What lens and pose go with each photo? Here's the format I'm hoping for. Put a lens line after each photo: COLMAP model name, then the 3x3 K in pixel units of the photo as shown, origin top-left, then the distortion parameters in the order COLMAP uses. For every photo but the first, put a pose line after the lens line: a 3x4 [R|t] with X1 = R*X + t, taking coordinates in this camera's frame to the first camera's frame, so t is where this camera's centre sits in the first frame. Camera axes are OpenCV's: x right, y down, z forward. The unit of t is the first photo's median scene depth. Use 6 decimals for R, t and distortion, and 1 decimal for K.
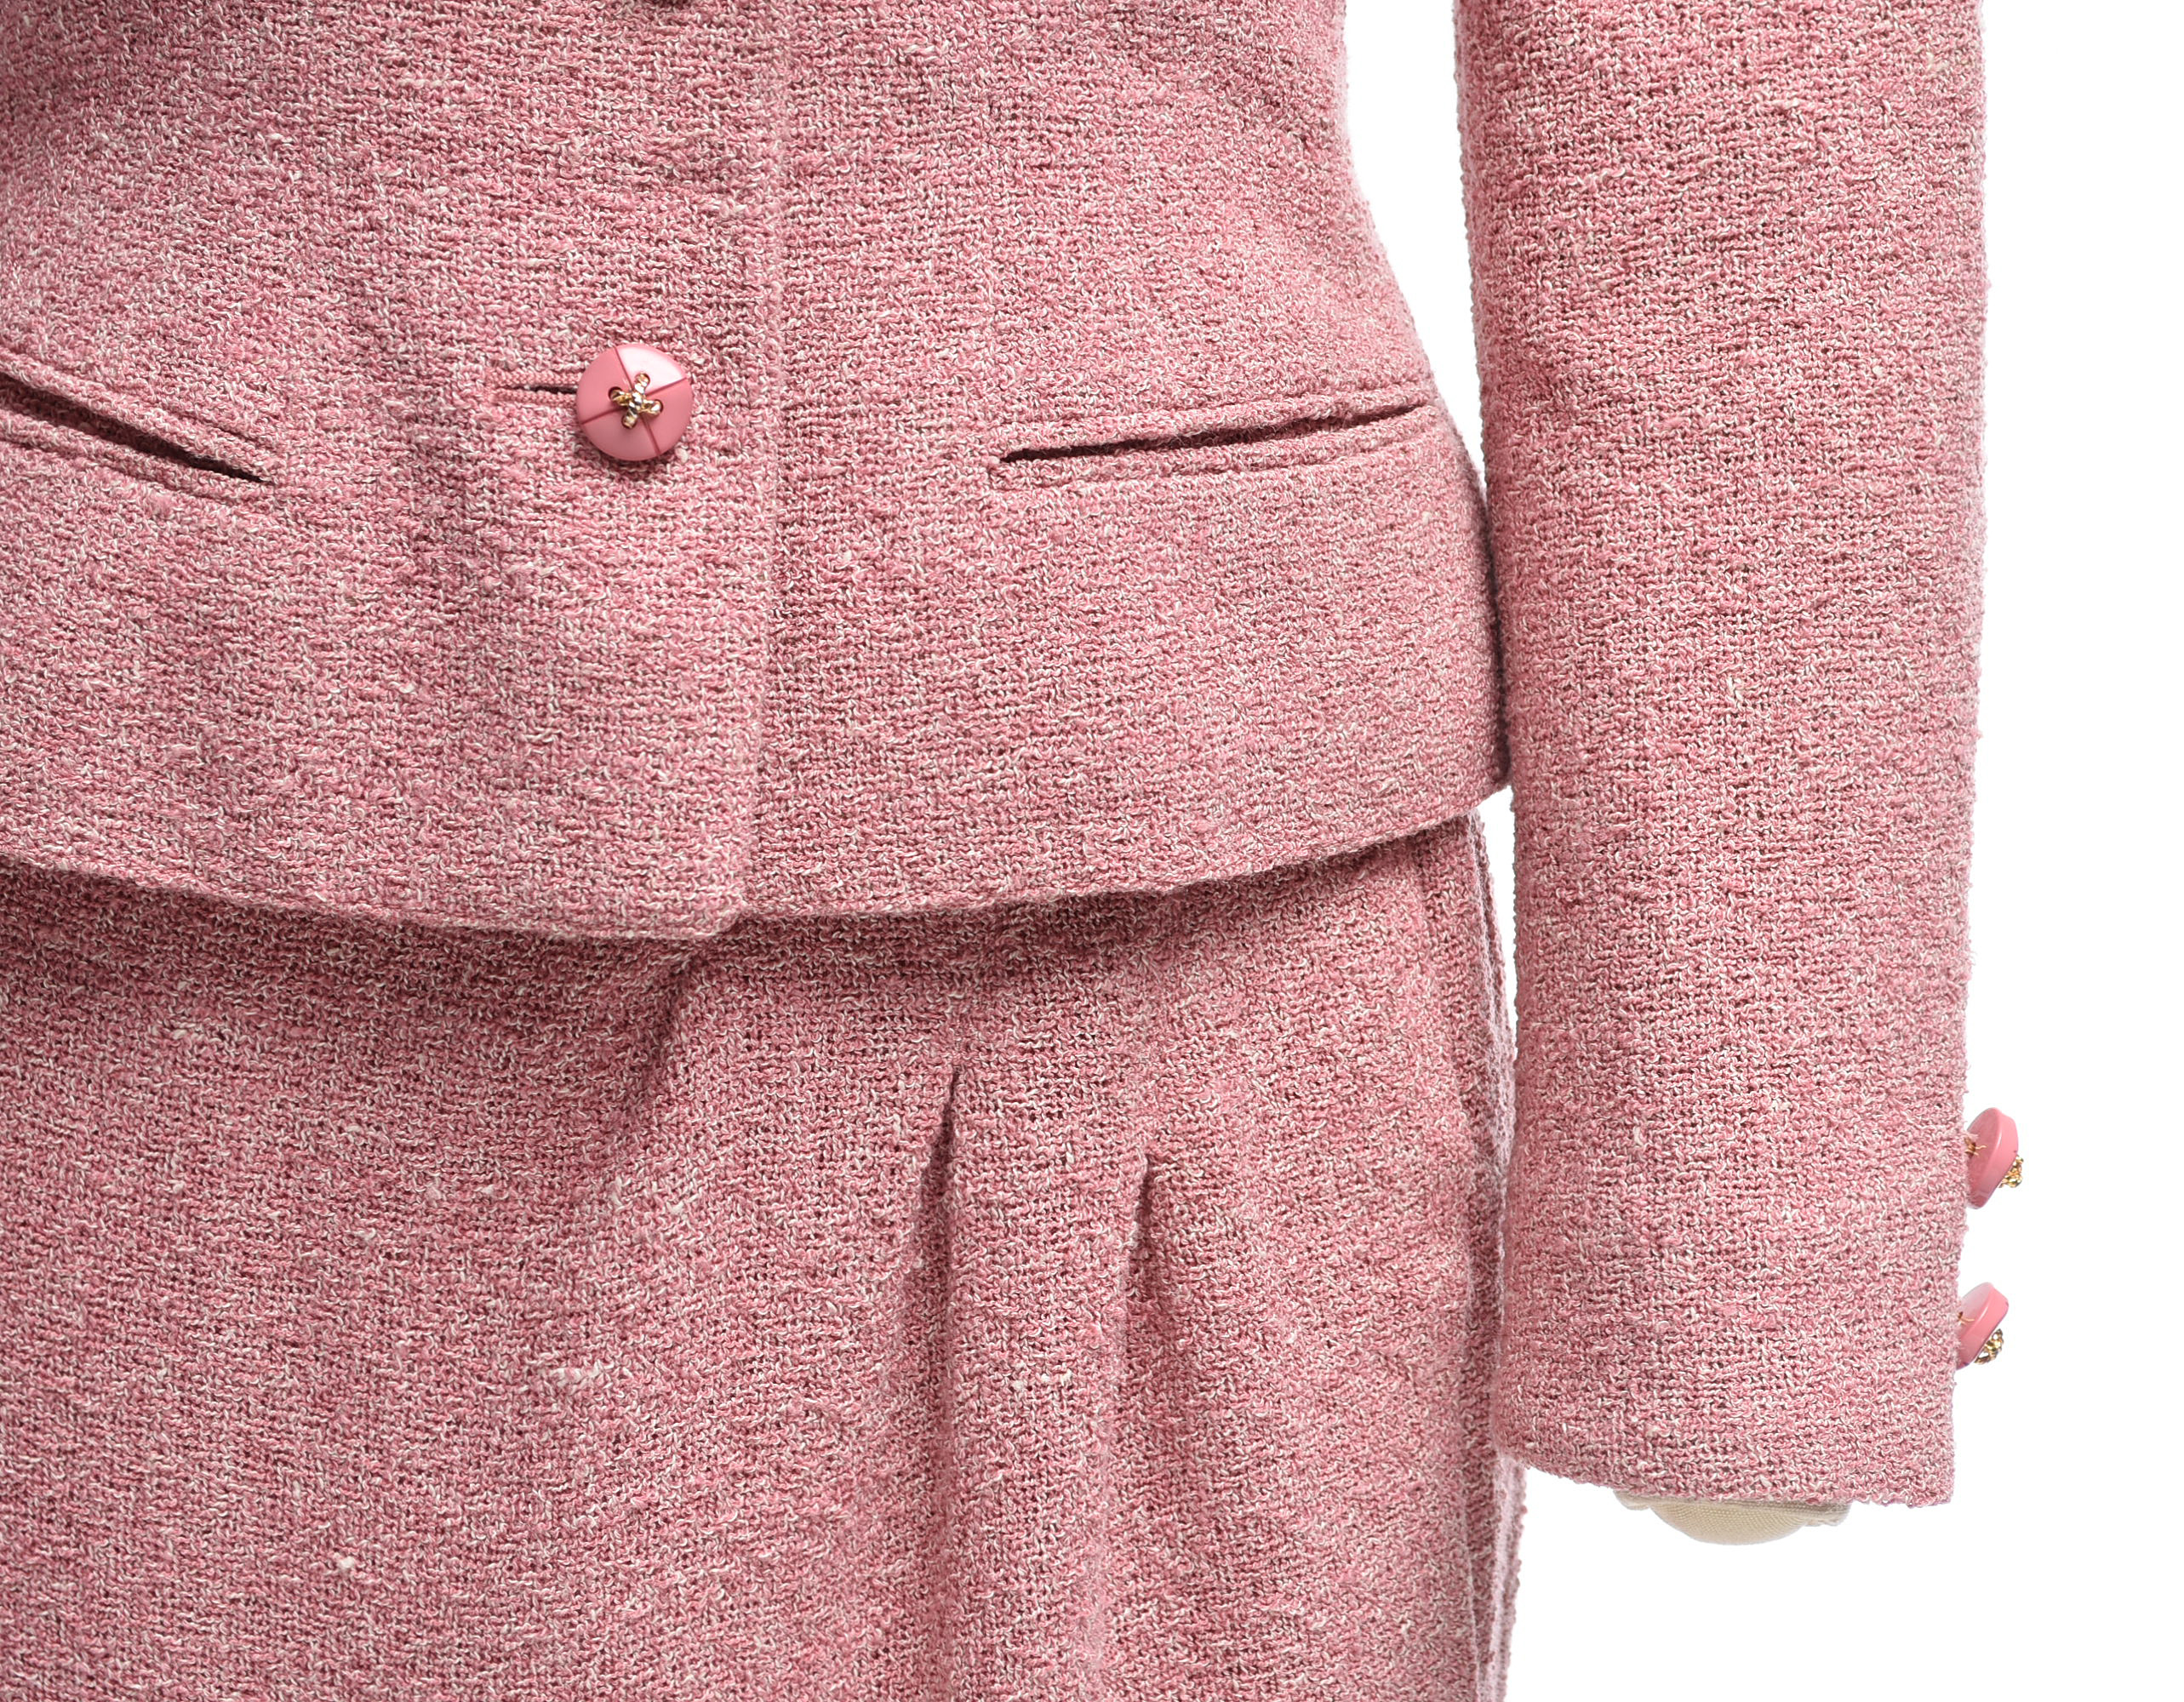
lens RADIAL K [[5588.7, 0, 1304.4], [0, 5588.7, 850.8], [0, 0, 1]] dist [-0.008457, 0.084325]
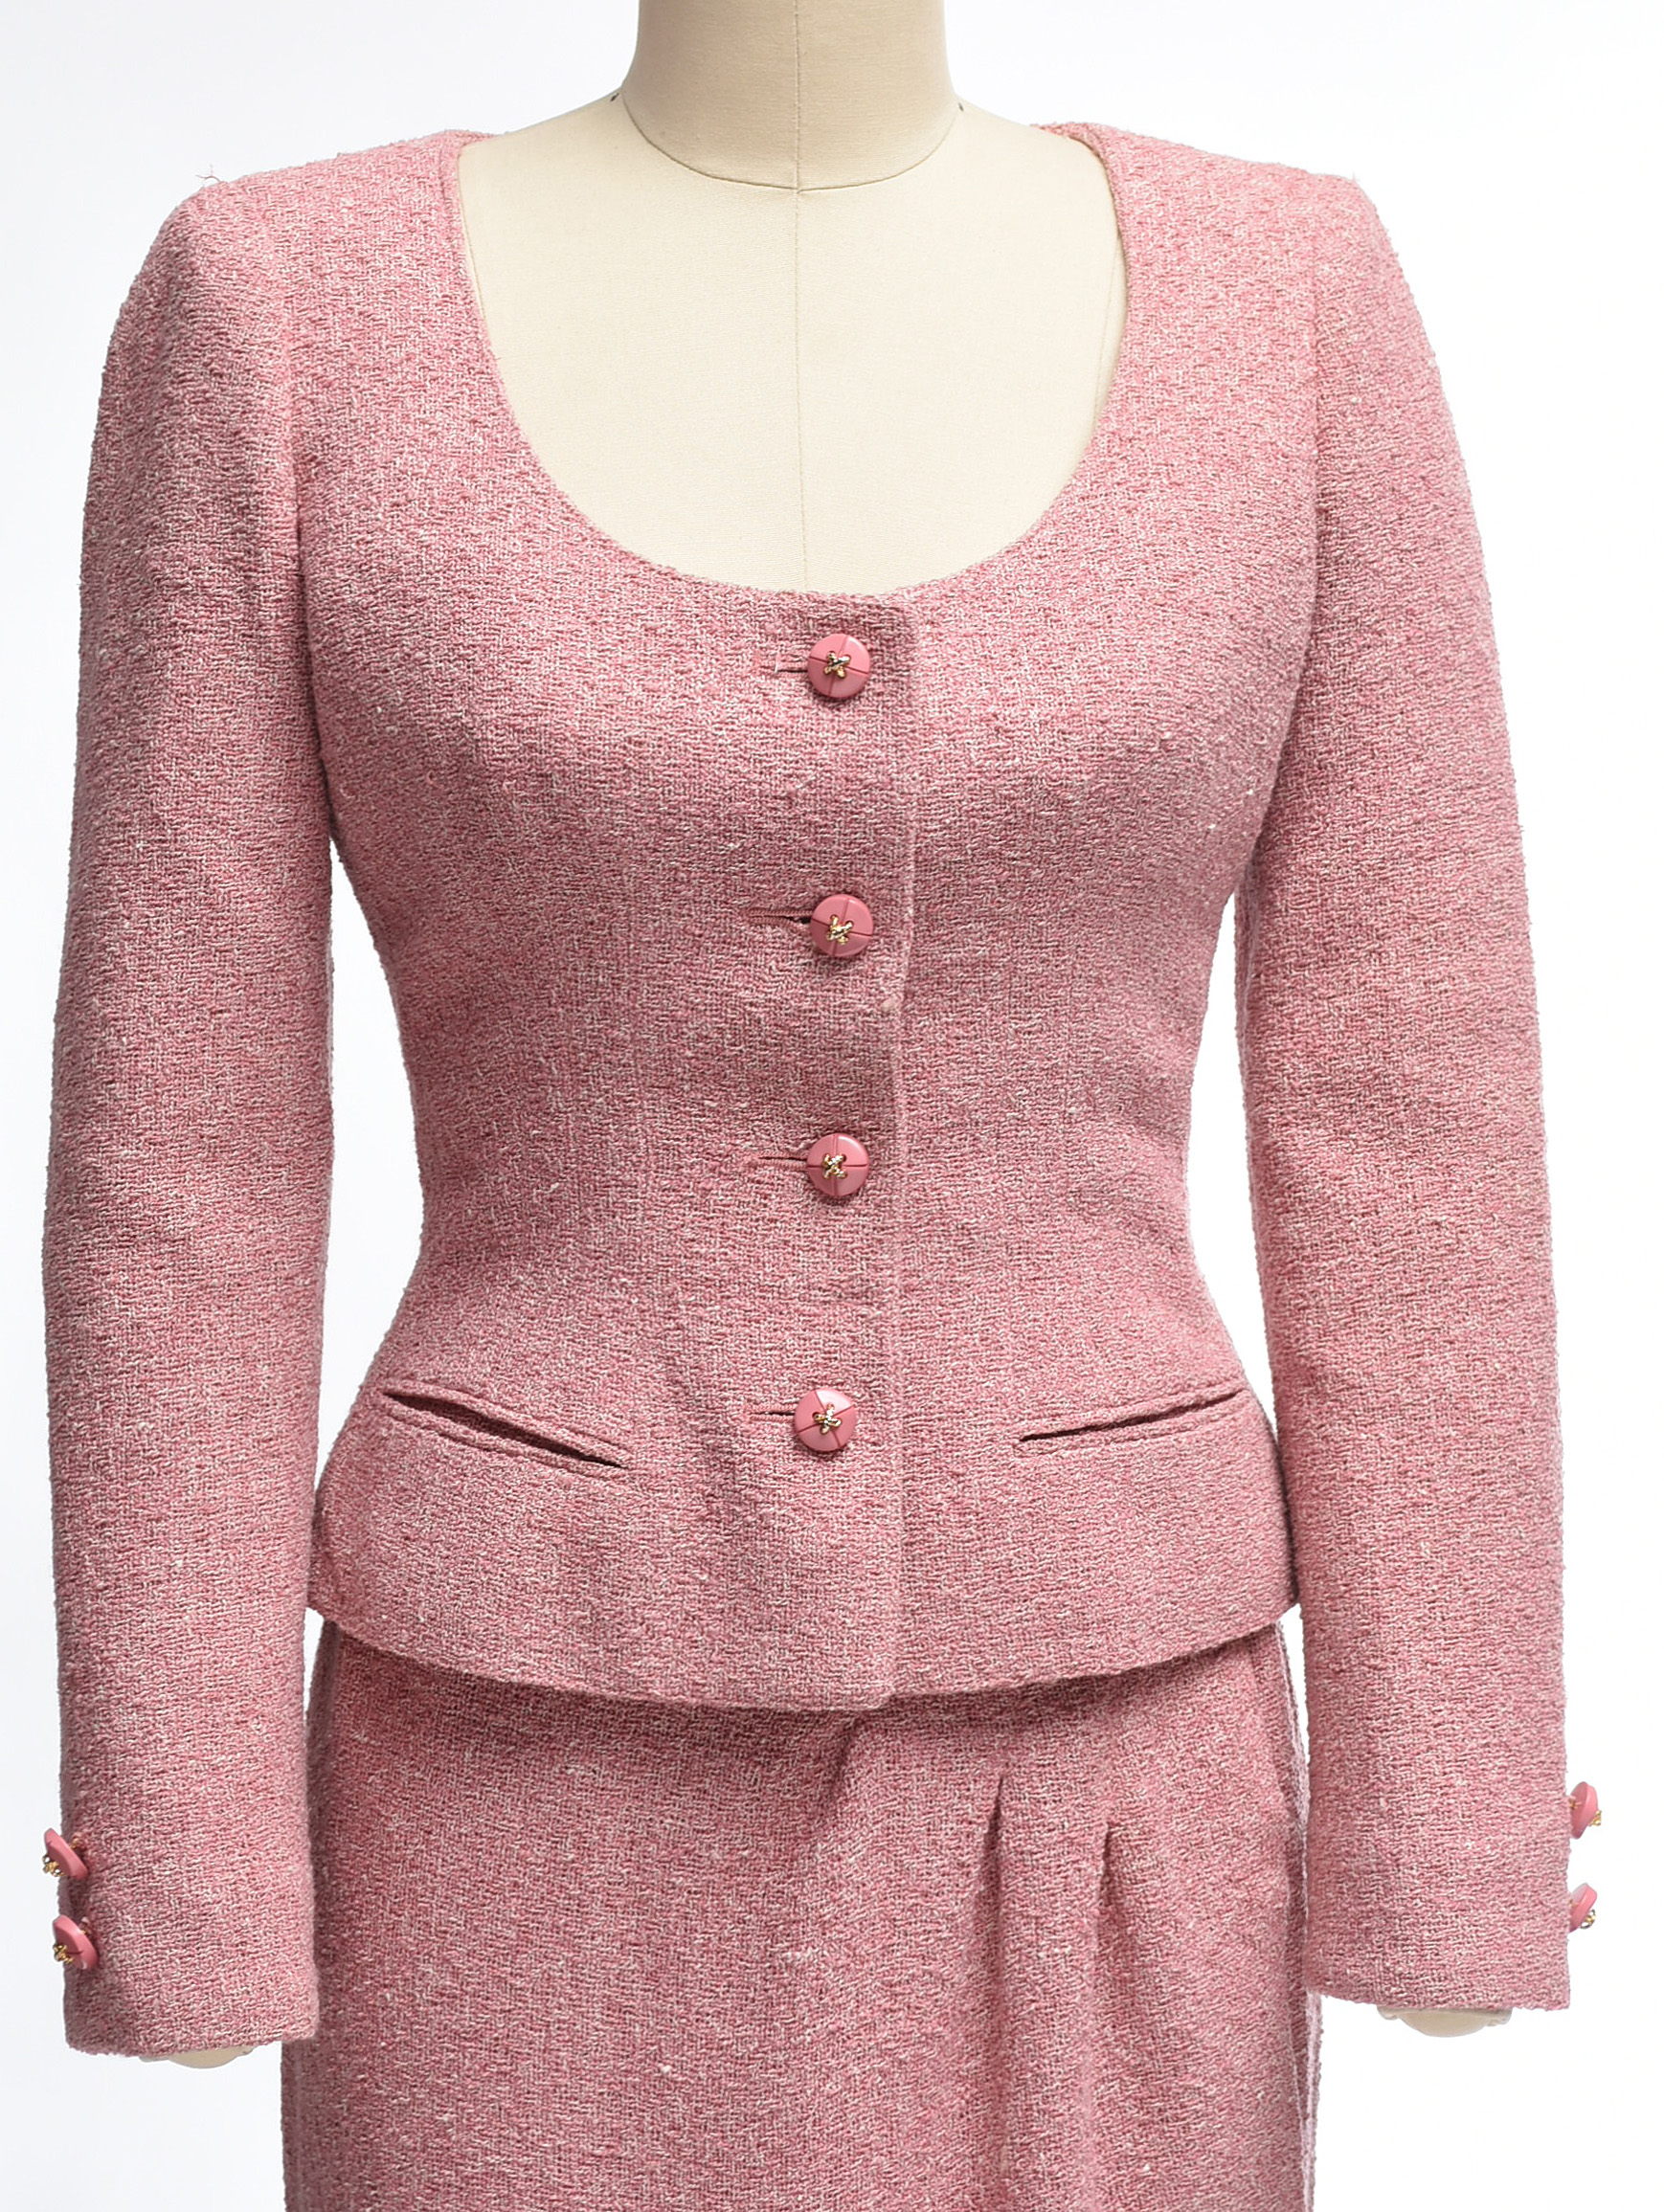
lens RADIAL K [[5445.5, 0, 824.1], [0, 5445.5, 928.2], [0, 0, 1]] dist [0.009725, 0.003136]
pose [[0.998937, -0.036543, -0.028088, -0.060006], [0.033014, 0.992556, -0.117226, -0.028450], [0.032163, 0.116174, 0.992708, -0.772859]]
